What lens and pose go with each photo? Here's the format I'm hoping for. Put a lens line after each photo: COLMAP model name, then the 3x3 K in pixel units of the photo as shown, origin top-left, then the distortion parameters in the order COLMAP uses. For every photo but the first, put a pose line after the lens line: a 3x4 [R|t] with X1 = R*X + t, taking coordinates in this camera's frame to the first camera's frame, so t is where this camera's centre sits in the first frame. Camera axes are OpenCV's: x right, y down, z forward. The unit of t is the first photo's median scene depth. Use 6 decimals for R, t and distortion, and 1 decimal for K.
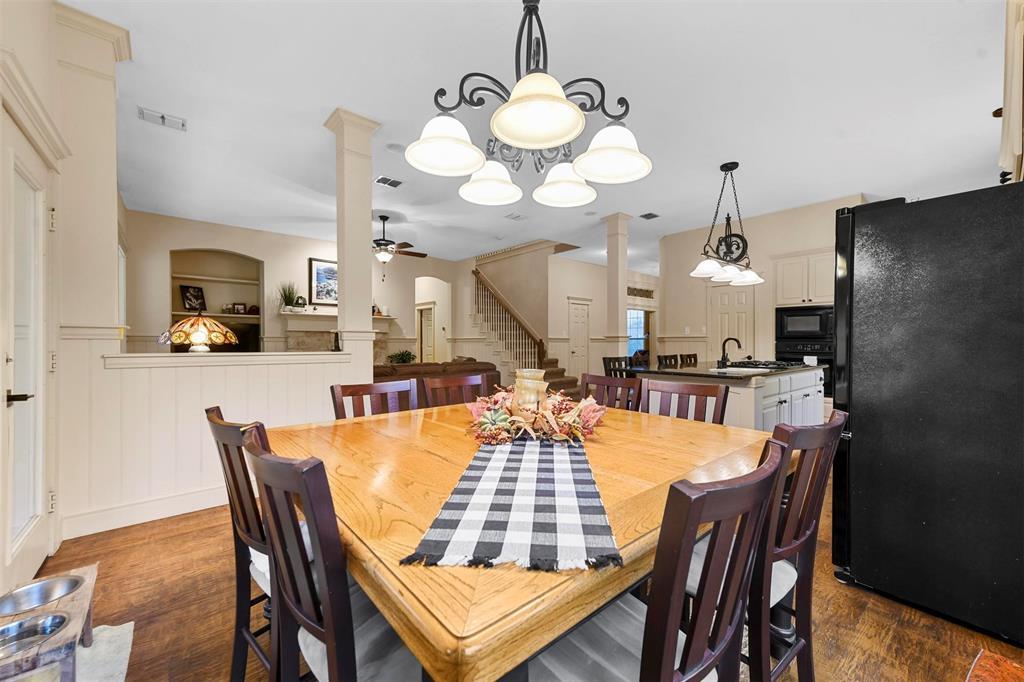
lens RADIAL K [[400.4, 0, 518.4], [0, 400.4, 344.7], [0, 0, 1]] dist [0.011038, 0.000572]
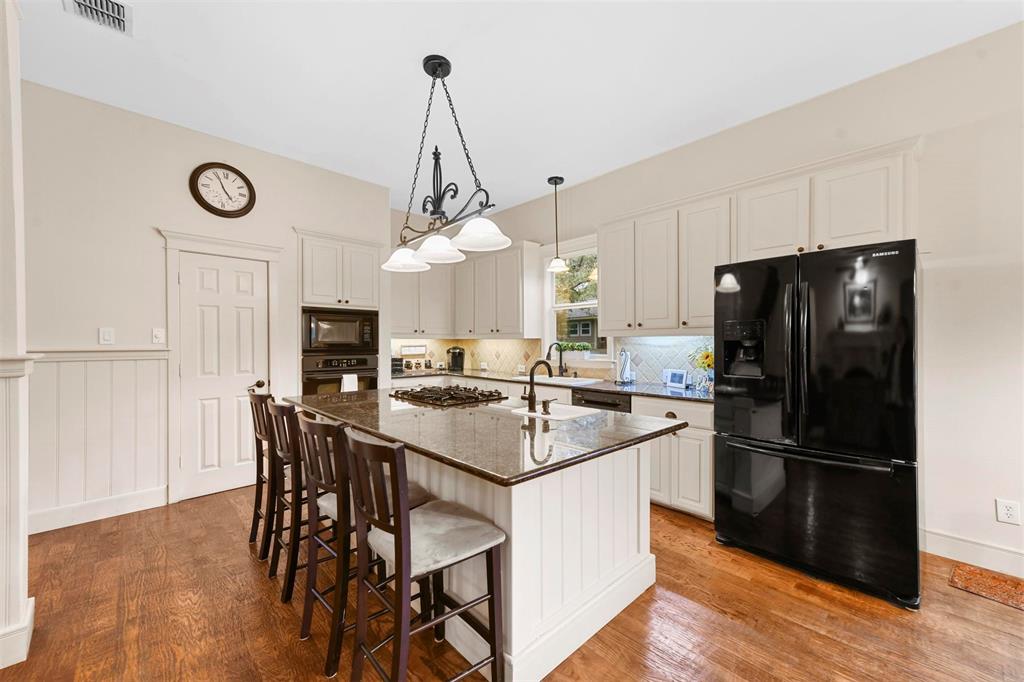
lens RADIAL K [[400.4, 0, 515.1], [0, 400.4, 341.9], [0, 0, 1]] dist [0.011038, 0.000572]
pose [[-0.053684, 0.000070, 0.998558, -0.046167], [0.007877, 0.999969, 0.000353, -0.025887], [-0.998527, 0.007884, -0.053683, 0.593126]]
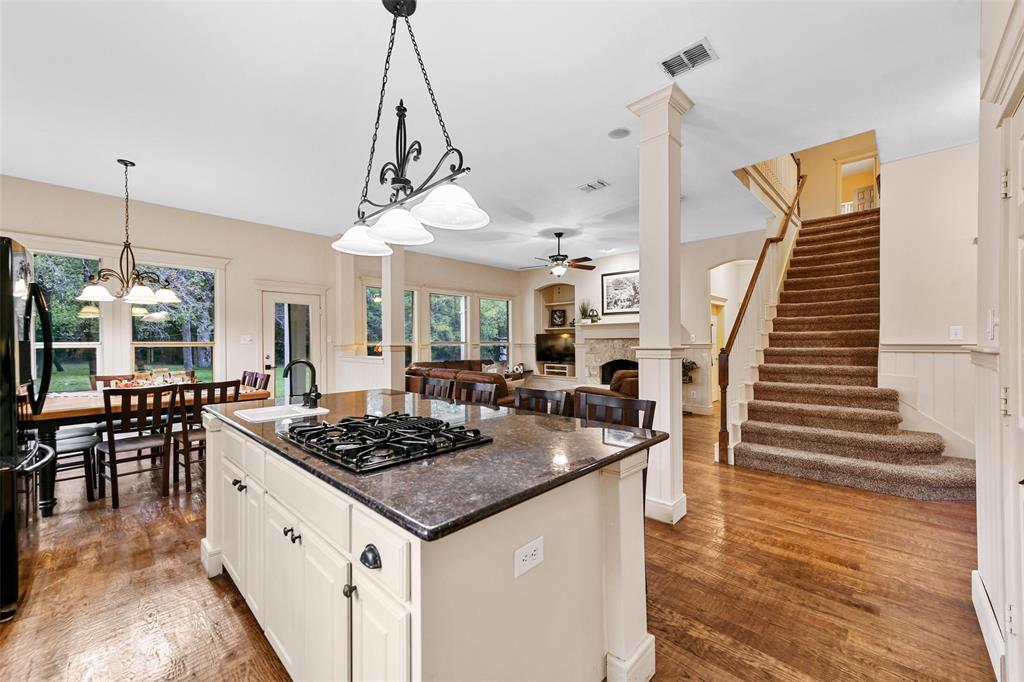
lens RADIAL K [[400.4, 0, 512.7], [0, 400.4, 343.8], [0, 0, 1]] dist [0.011038, 0.000572]
pose [[0.092925, 0.002664, -0.995670, 0.658343], [-0.002044, 0.999995, 0.002485, -0.022571], [0.995671, 0.001804, 0.092929, 0.701967]]
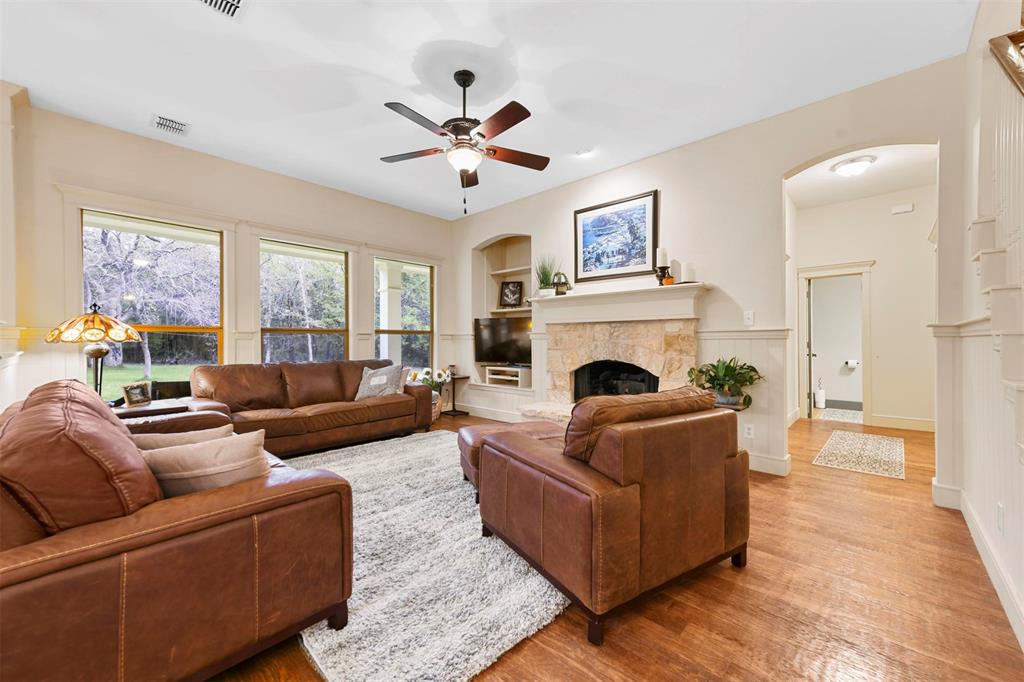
lens RADIAL K [[400.4, 0, 515.5], [0, 400.4, 343.0], [0, 0, 1]] dist [0.011038, 0.000572]
pose [[0.115271, 0.005240, -0.993320, 0.133378], [-0.004835, 0.999977, 0.004714, -0.004136], [0.993322, 0.004259, 0.115294, 0.910359]]
